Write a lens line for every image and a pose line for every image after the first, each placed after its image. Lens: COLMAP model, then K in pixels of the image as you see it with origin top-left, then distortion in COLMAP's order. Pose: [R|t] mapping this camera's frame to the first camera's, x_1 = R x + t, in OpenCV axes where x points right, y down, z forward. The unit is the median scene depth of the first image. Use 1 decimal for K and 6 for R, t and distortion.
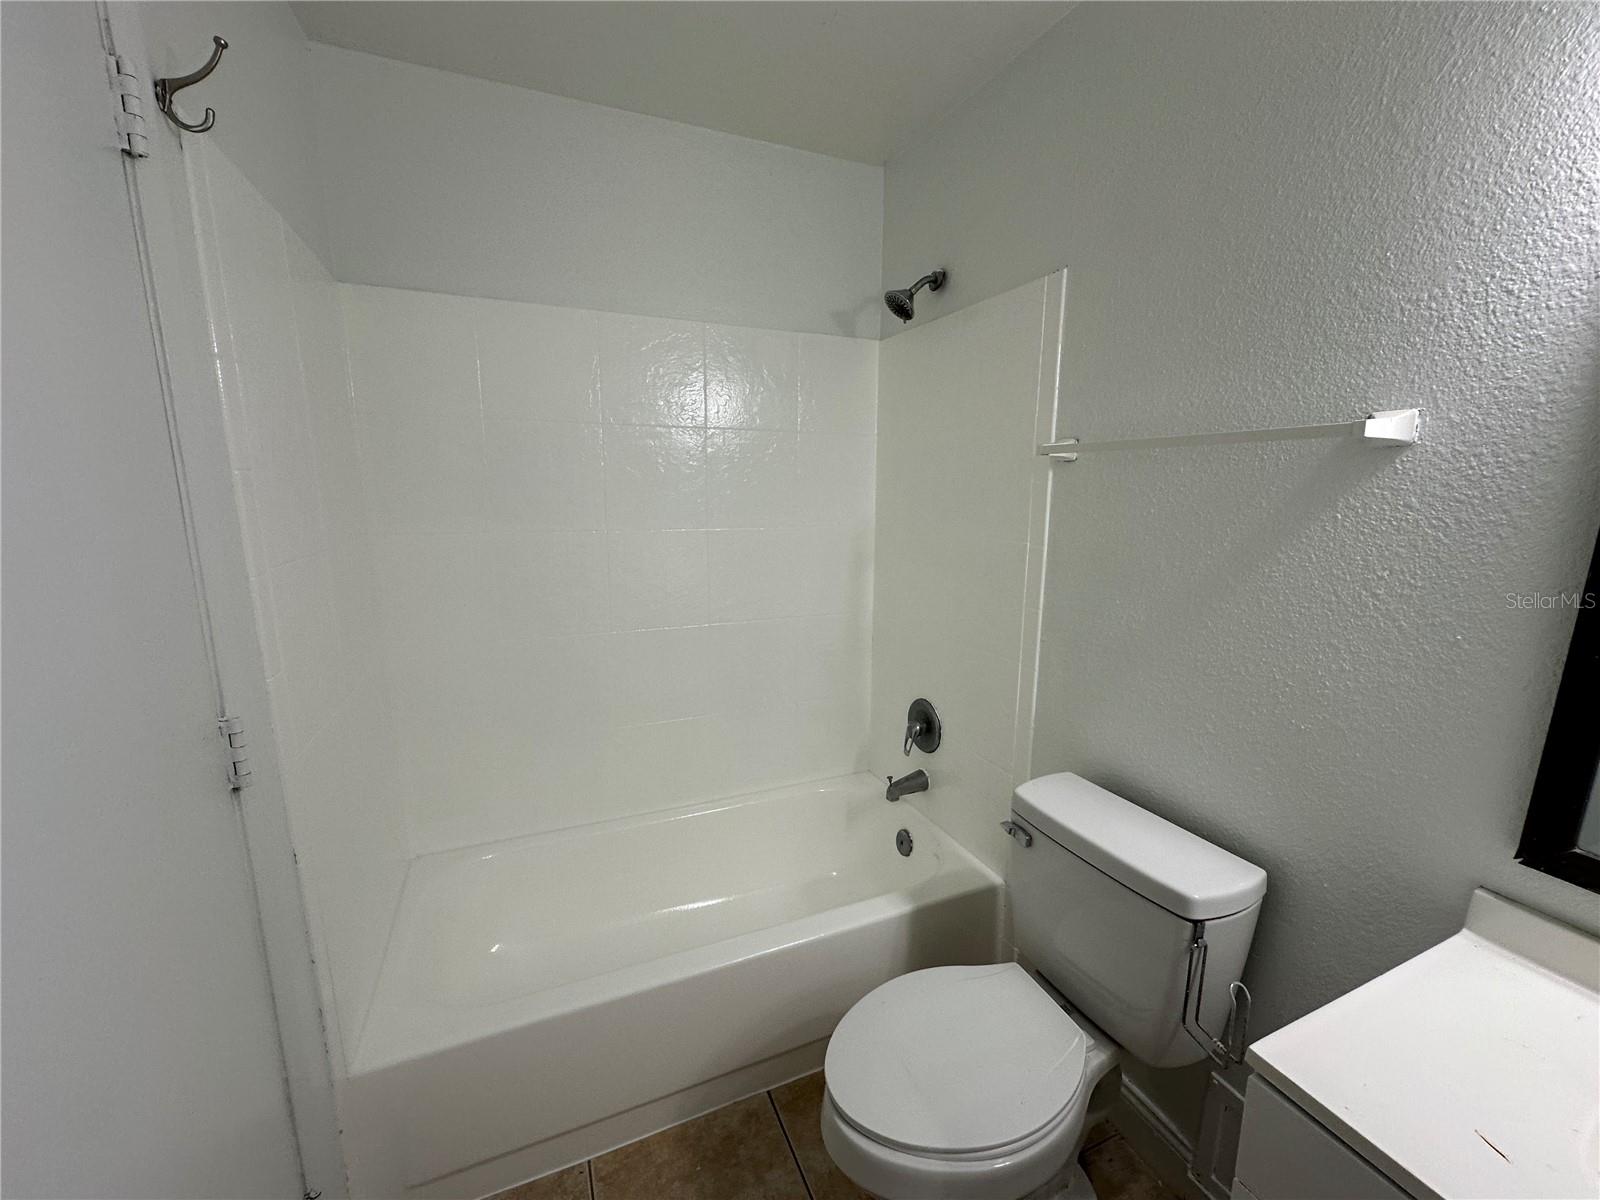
lens RADIAL K [[636.4, 0, 797.7], [0, 636.4, 604.3], [0, 0, 1]] dist [-0.005779, 0.000187]
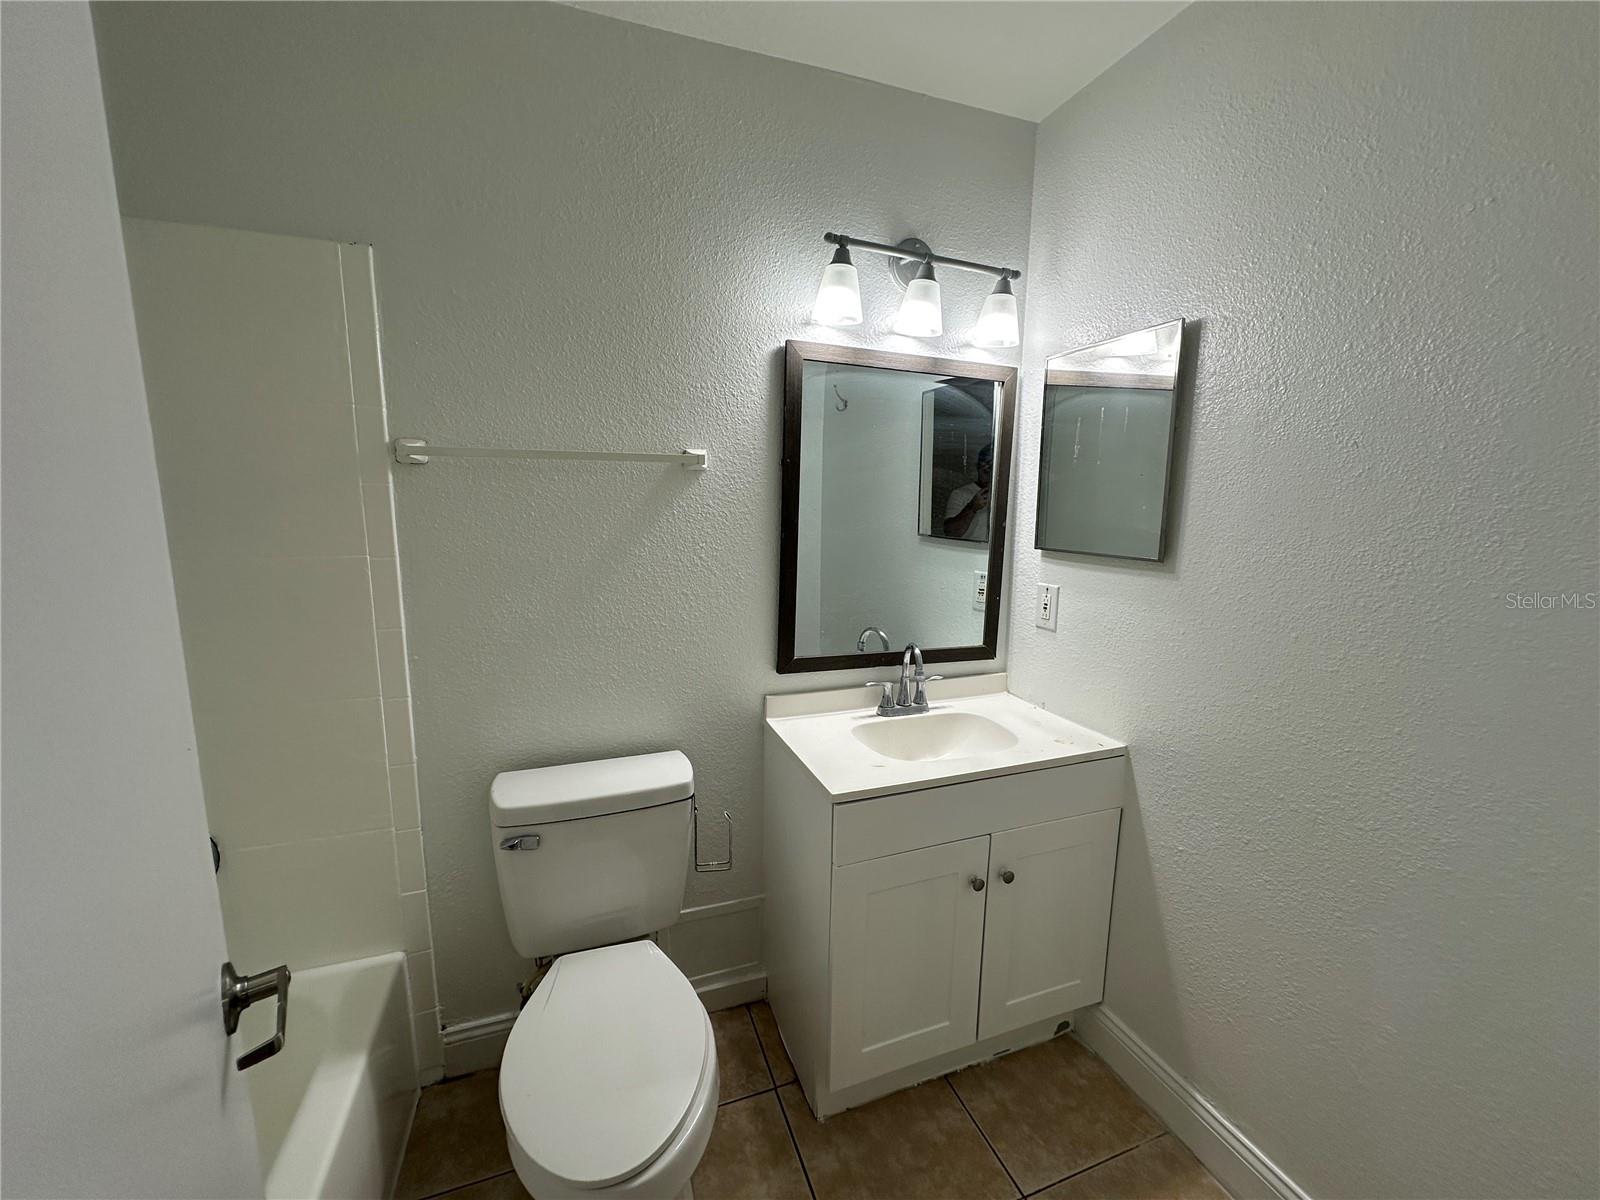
lens RADIAL K [[636.4, 0, 797.3], [0, 636.4, 603.4], [0, 0, 1]] dist [-0.005779, 0.000187]
pose [[0.056517, -0.164189, 0.984808, -0.723277], [0.172867, 0.973097, 0.152316, -0.104424], [-0.983322, 0.161632, 0.083379, 0.591428]]
